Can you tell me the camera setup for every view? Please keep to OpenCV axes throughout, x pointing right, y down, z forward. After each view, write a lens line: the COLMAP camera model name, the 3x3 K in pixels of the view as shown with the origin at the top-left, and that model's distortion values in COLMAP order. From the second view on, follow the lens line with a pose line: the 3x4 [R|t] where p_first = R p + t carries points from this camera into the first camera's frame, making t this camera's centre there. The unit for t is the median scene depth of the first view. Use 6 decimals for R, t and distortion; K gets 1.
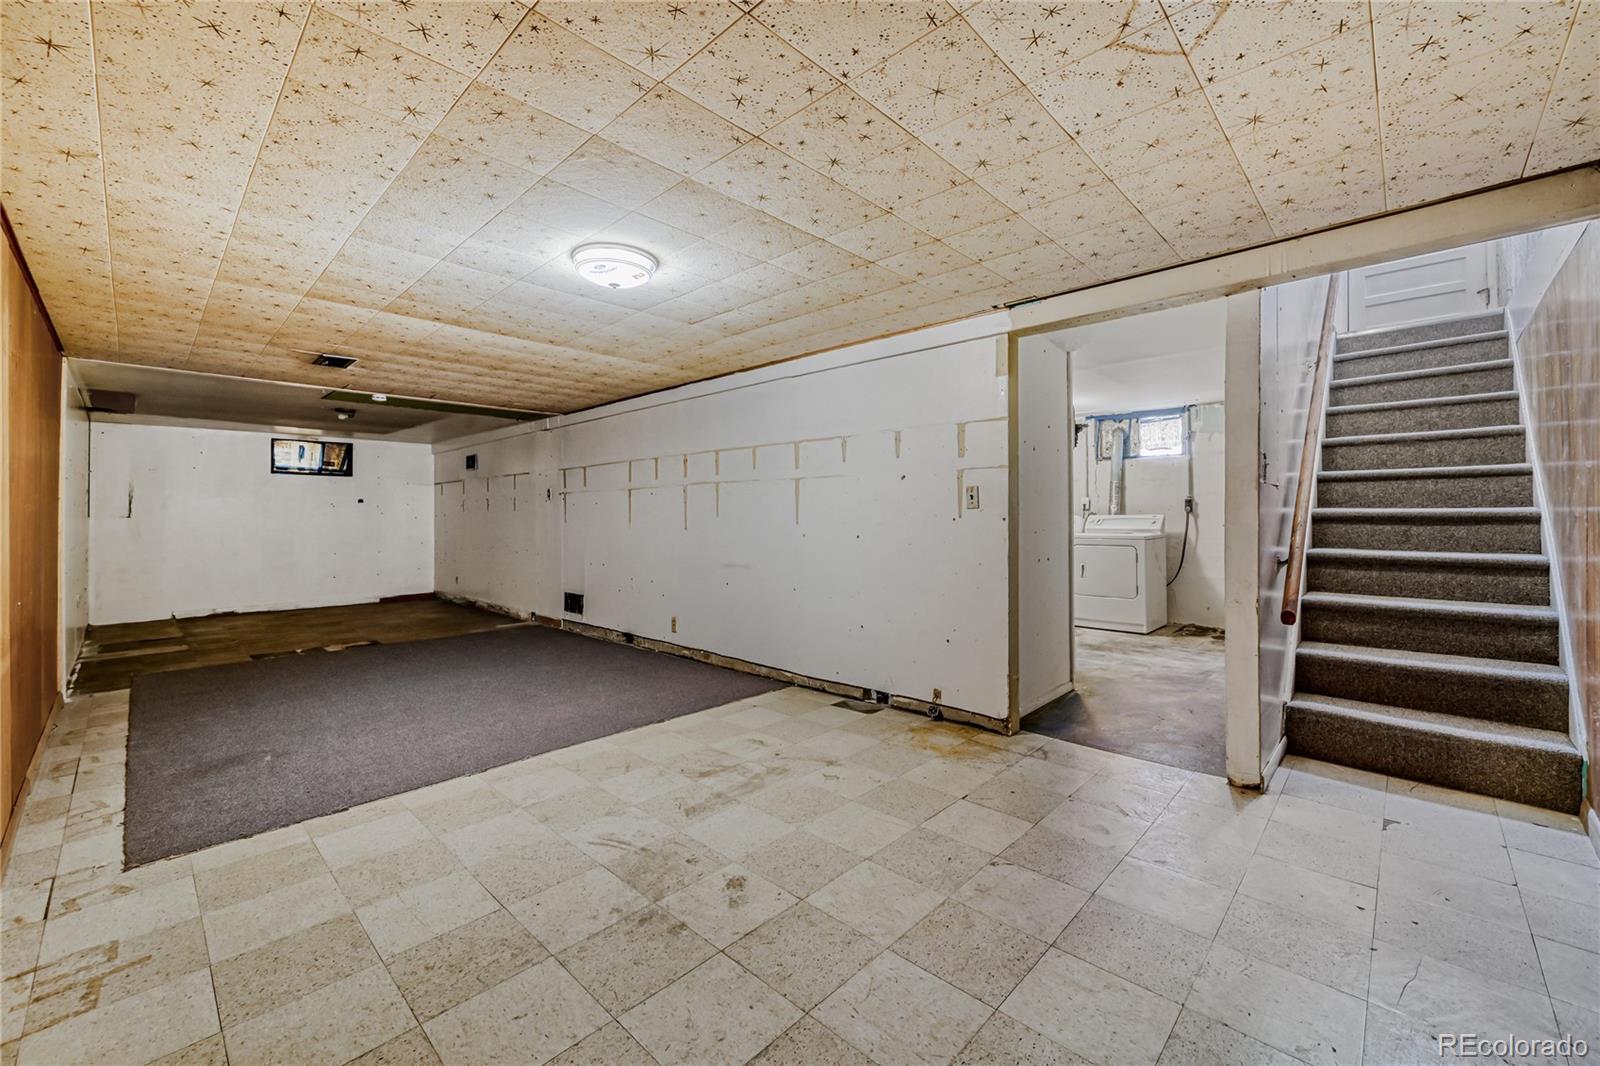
lens RADIAL K [[636.6, 0, 803.6], [0, 636.6, 511.6], [0, 0, 1]] dist [-0.000370, 0.000341]
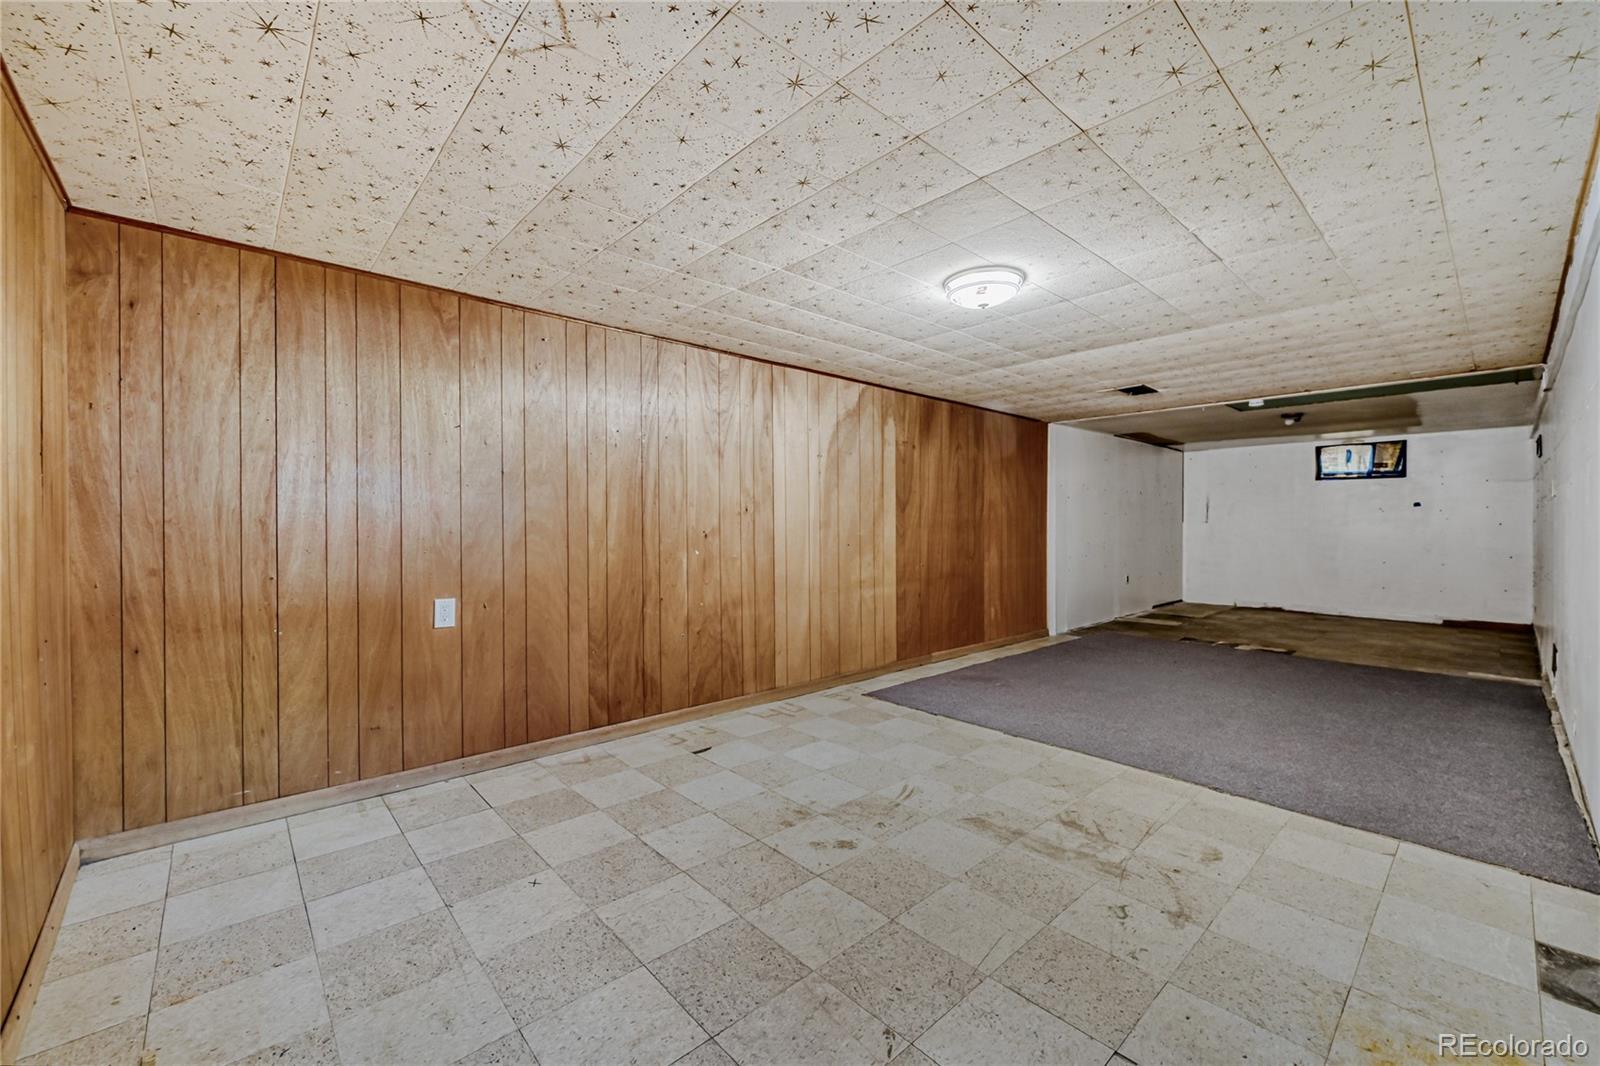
lens RADIAL K [[636.6, 0, 809.7], [0, 636.6, 527.8], [0, 0, 1]] dist [-0.000370, 0.000341]
pose [[-0.060335, 0.012429, -0.998101, 0.828292], [0.004901, 0.999914, 0.012155, 0.001886], [0.998166, -0.004159, -0.060391, 0.811067]]
